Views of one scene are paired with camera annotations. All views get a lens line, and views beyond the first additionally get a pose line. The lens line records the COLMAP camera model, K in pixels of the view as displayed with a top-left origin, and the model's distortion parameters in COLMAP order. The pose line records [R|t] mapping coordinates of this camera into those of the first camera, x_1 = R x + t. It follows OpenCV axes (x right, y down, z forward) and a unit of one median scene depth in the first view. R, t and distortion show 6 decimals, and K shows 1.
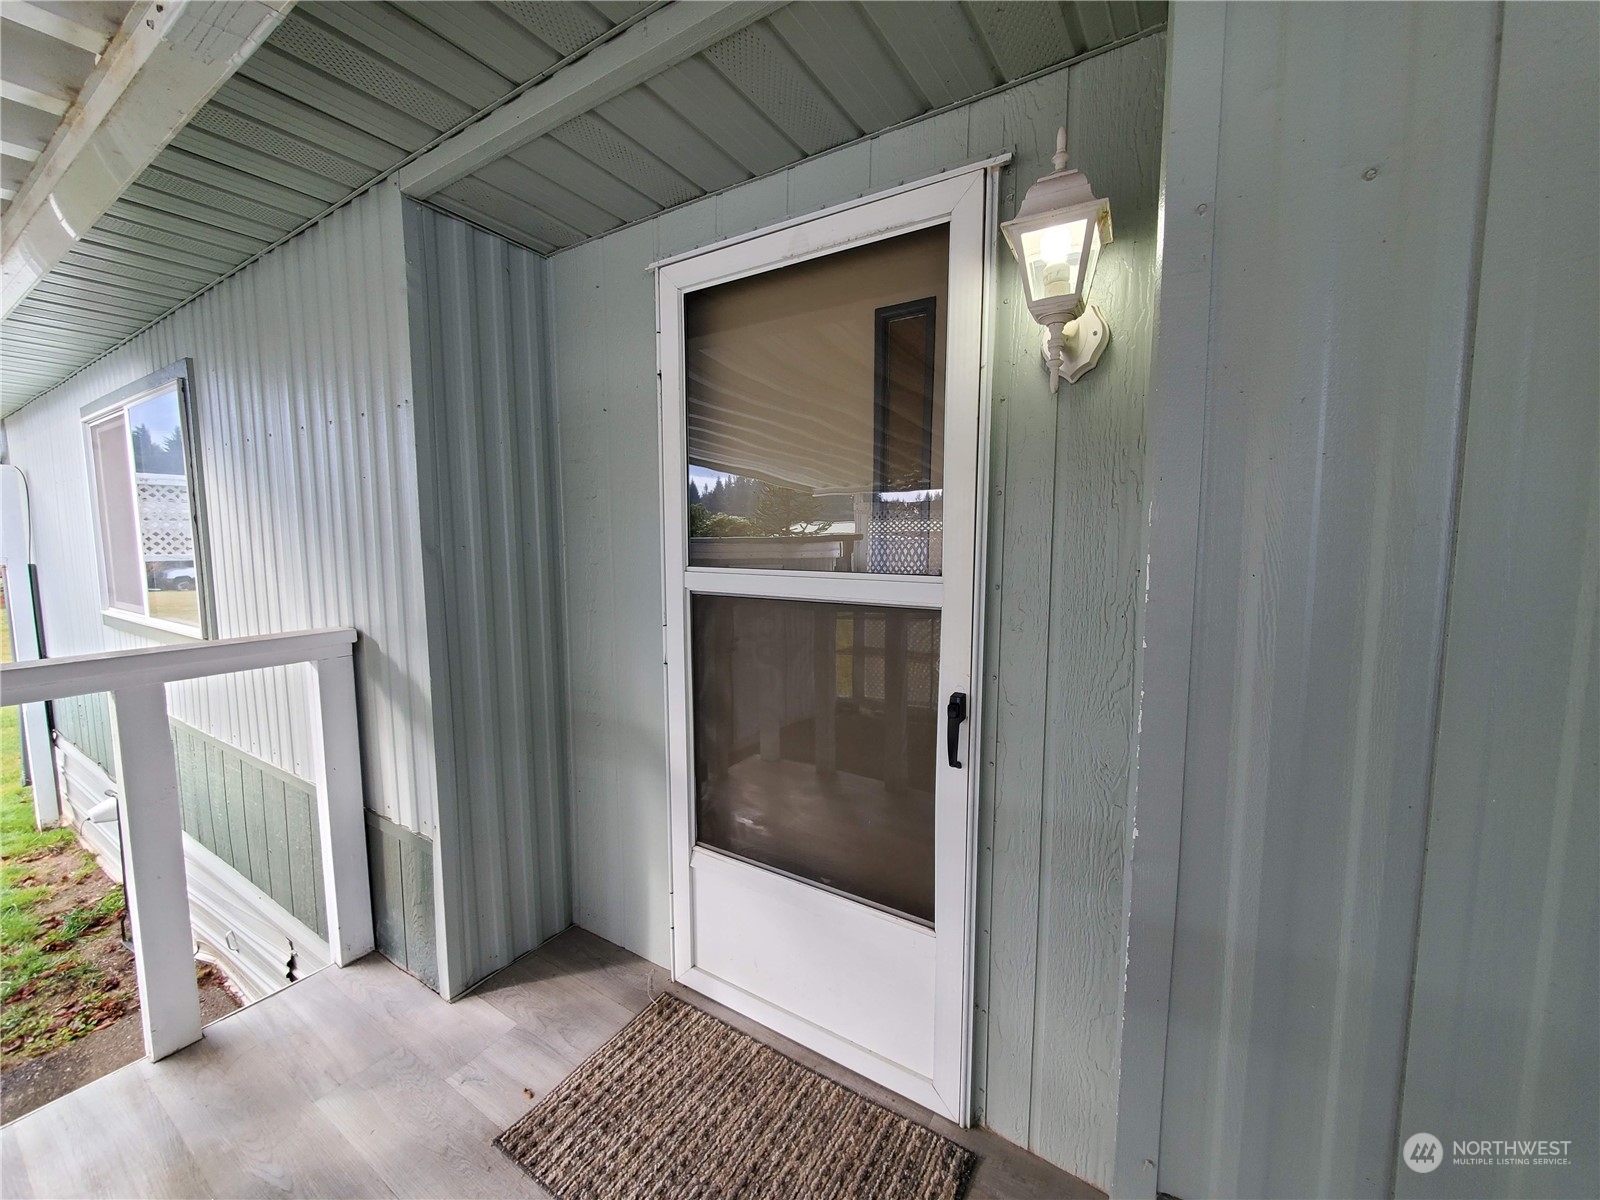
lens RADIAL K [[638.8, 0, 800.0], [0, 638.8, 600.0], [0, 0, 1]] dist [-0.000404, 0.000022]
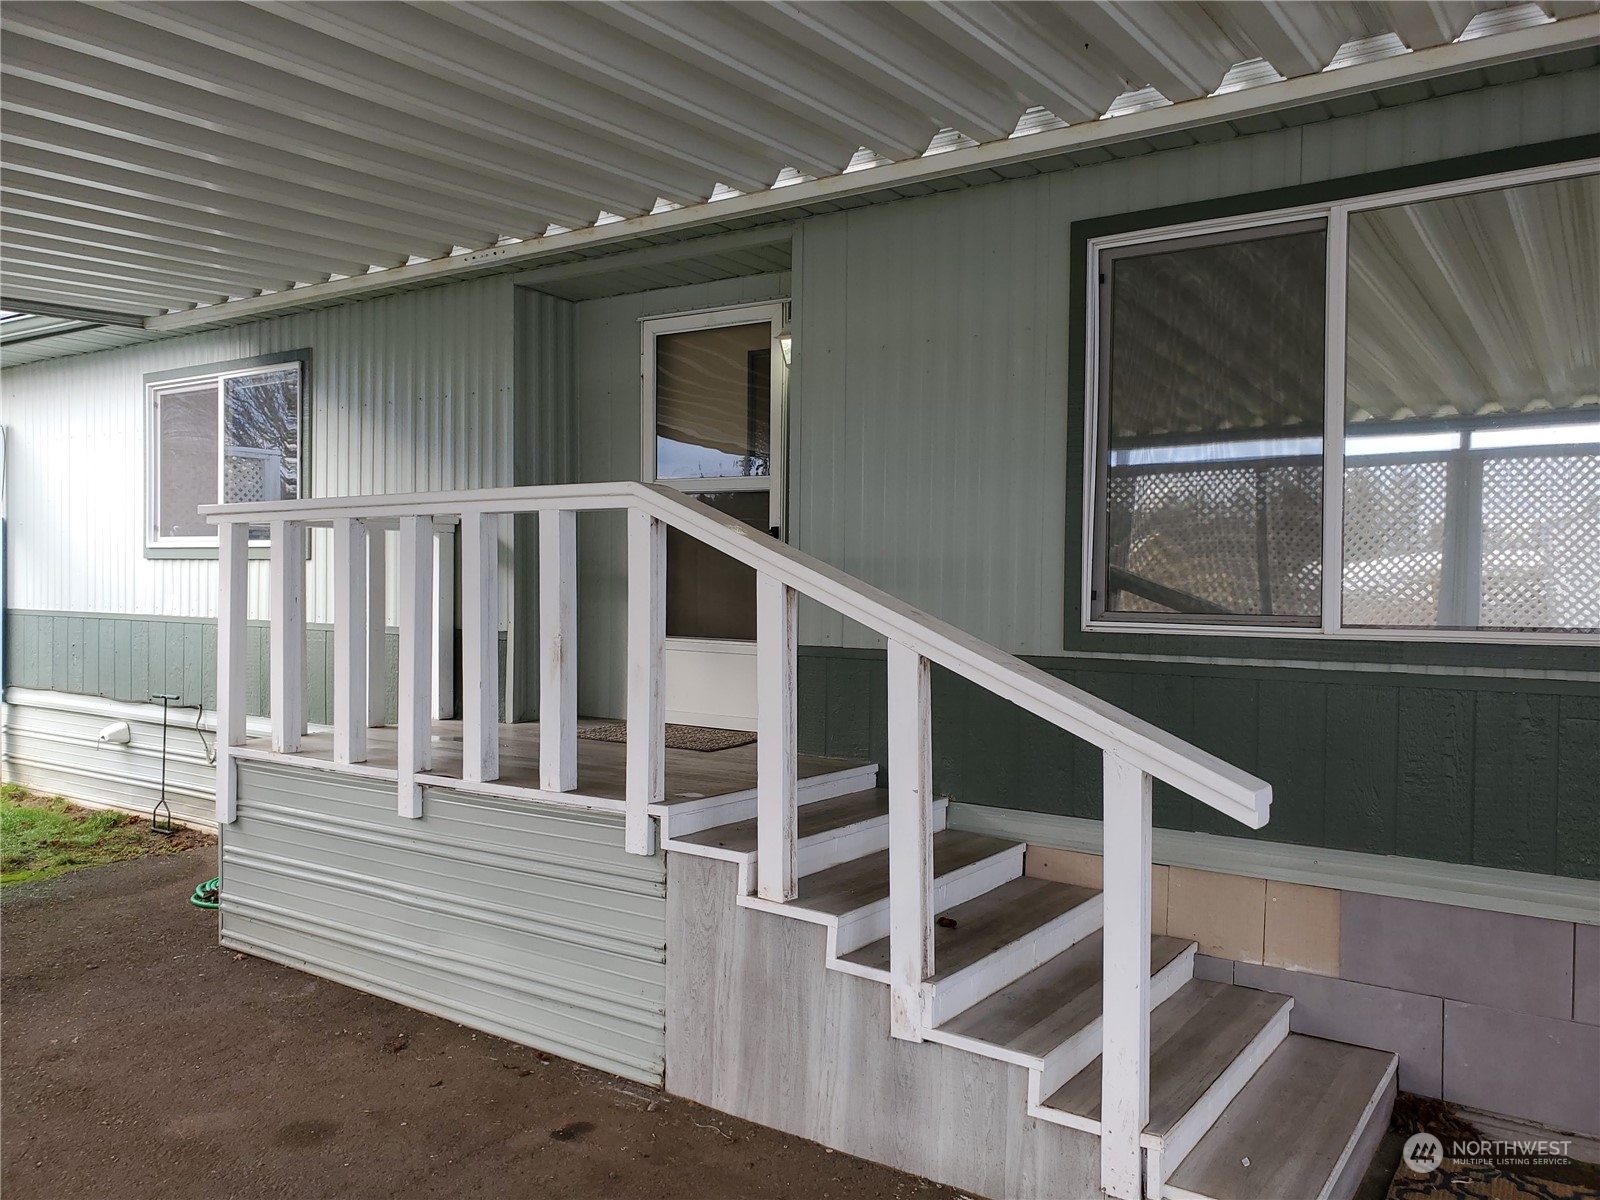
lens RADIAL K [[1254.9, 0, 804.0], [0, 1254.9, 596.7], [0, 0, 1]] dist [0.011147, -0.010368]
pose [[0.998359, 0.018235, -0.054282, 0.468376], [-0.022311, 0.996900, -0.075455, 0.562330], [0.052737, 0.076542, 0.995671, -2.607272]]
